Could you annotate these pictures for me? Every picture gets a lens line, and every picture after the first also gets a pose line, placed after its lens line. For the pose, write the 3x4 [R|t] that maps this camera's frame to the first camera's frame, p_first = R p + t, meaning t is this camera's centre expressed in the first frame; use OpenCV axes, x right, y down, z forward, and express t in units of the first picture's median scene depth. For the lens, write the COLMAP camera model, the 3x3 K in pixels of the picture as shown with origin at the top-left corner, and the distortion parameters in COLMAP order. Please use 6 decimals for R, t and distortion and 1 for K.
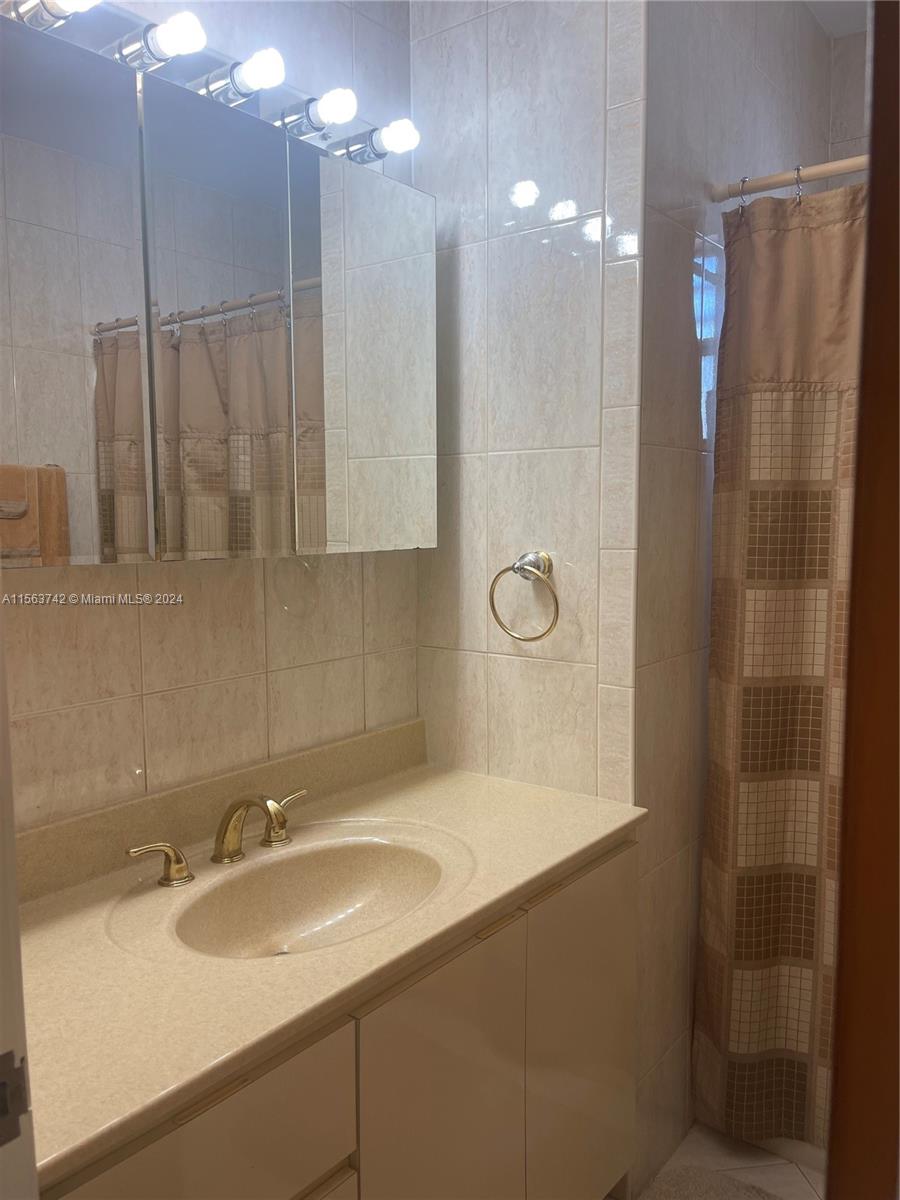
lens RADIAL K [[908.1, 0, 450.0], [0, 908.1, 600.0], [0, 0, 1]] dist [0.078144, -0.104364]
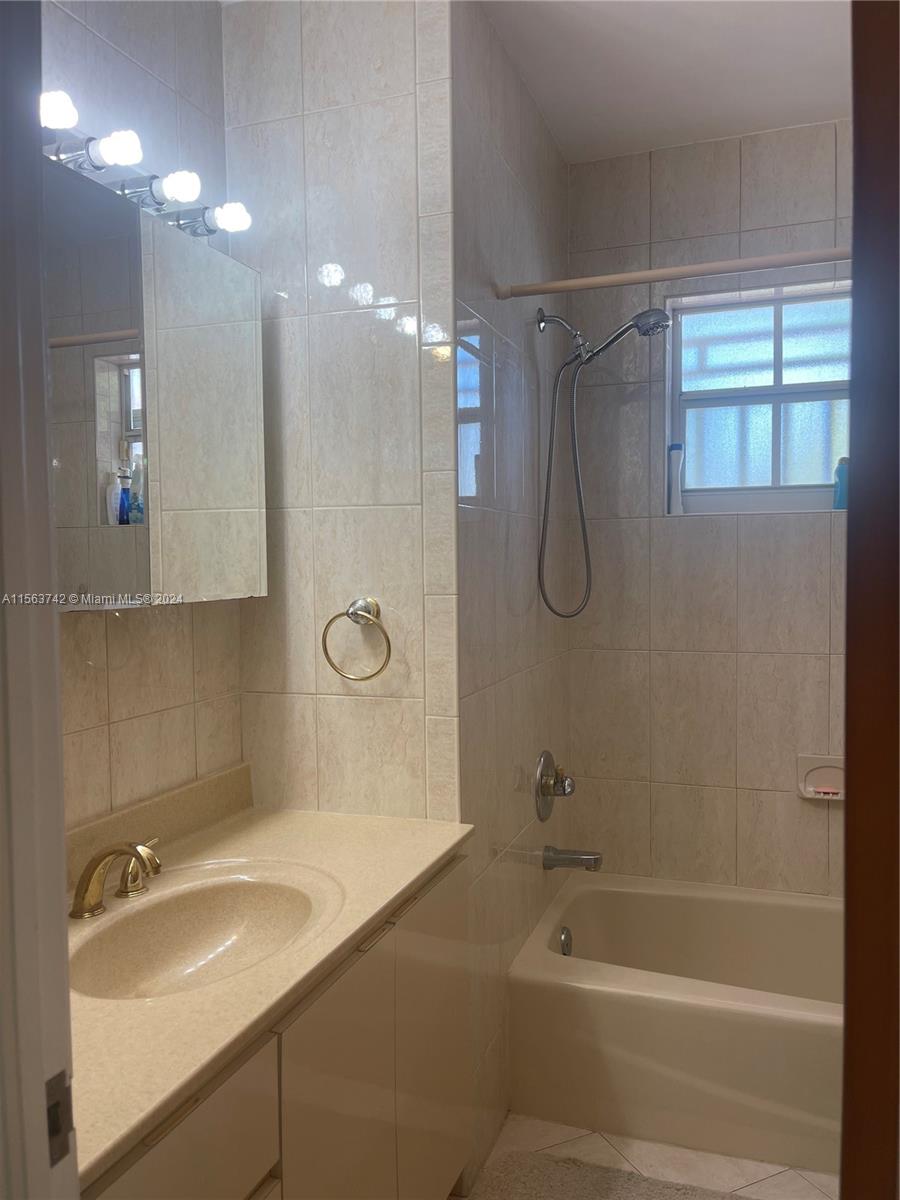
lens RADIAL K [[897.2, 0, 455.2], [0, 897.2, 594.7], [0, 0, 1]] dist [0.078628, -0.097456]
pose [[0.953466, -0.016950, 0.301025, -0.125028], [0.034847, 0.997923, -0.054183, 0.004899], [-0.299481, 0.062151, 0.952076, -0.061846]]
